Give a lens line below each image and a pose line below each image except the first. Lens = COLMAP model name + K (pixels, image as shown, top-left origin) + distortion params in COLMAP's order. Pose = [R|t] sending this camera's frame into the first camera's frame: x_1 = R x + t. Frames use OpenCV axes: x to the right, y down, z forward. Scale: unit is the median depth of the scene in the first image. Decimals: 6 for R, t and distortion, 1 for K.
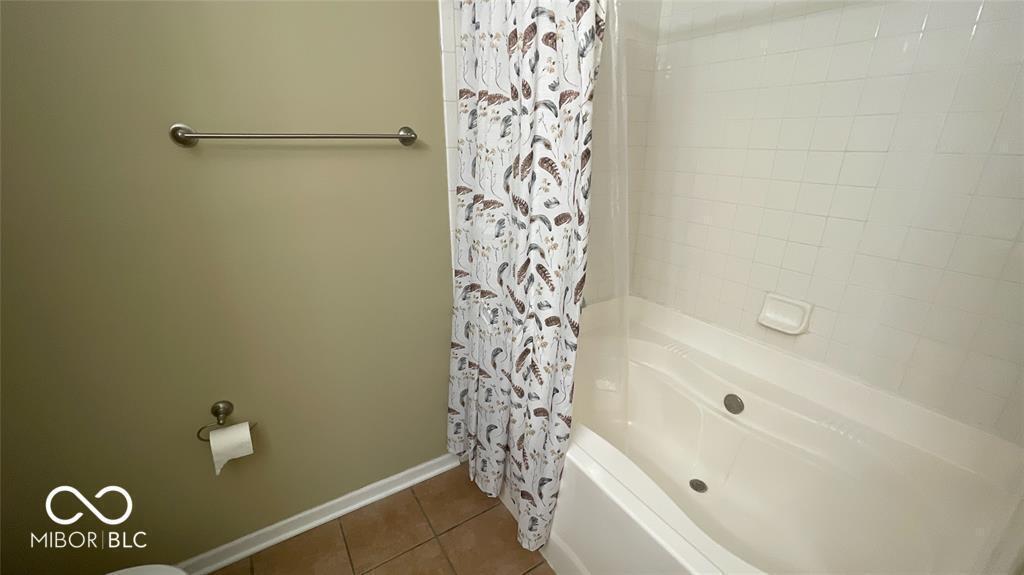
lens RADIAL K [[411.3, 0, 510.0], [0, 411.3, 286.8], [0, 0, 1]] dist [-0.000503, -0.000087]
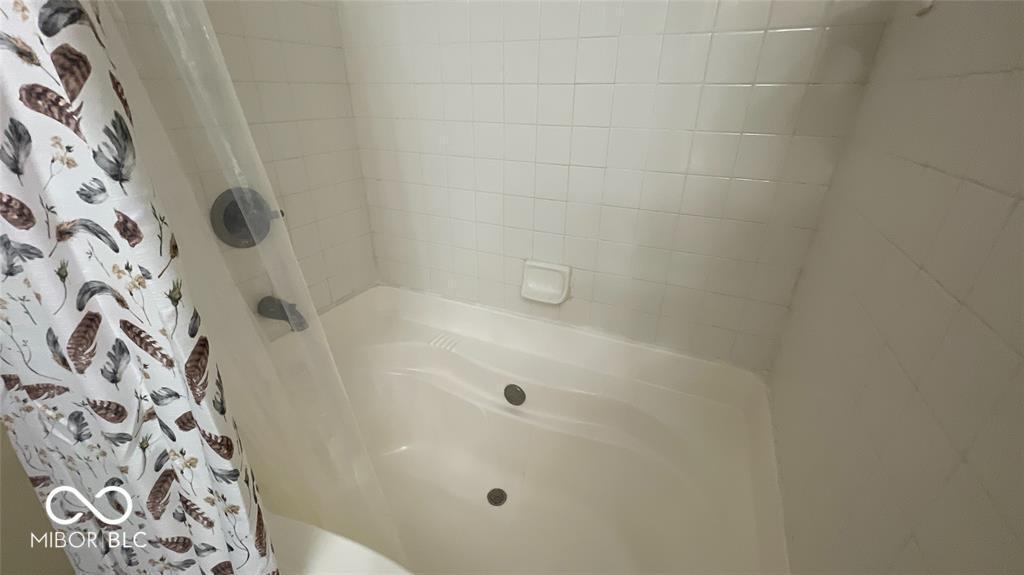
lens RADIAL K [[411.3, 0, 509.0], [0, 411.3, 288.6], [0, 0, 1]] dist [-0.000503, -0.000087]
pose [[0.847704, -0.229519, 0.478246, 0.202139], [0.178758, 0.972418, 0.149828, -0.072054], [-0.499443, -0.041520, 0.865351, 0.316031]]
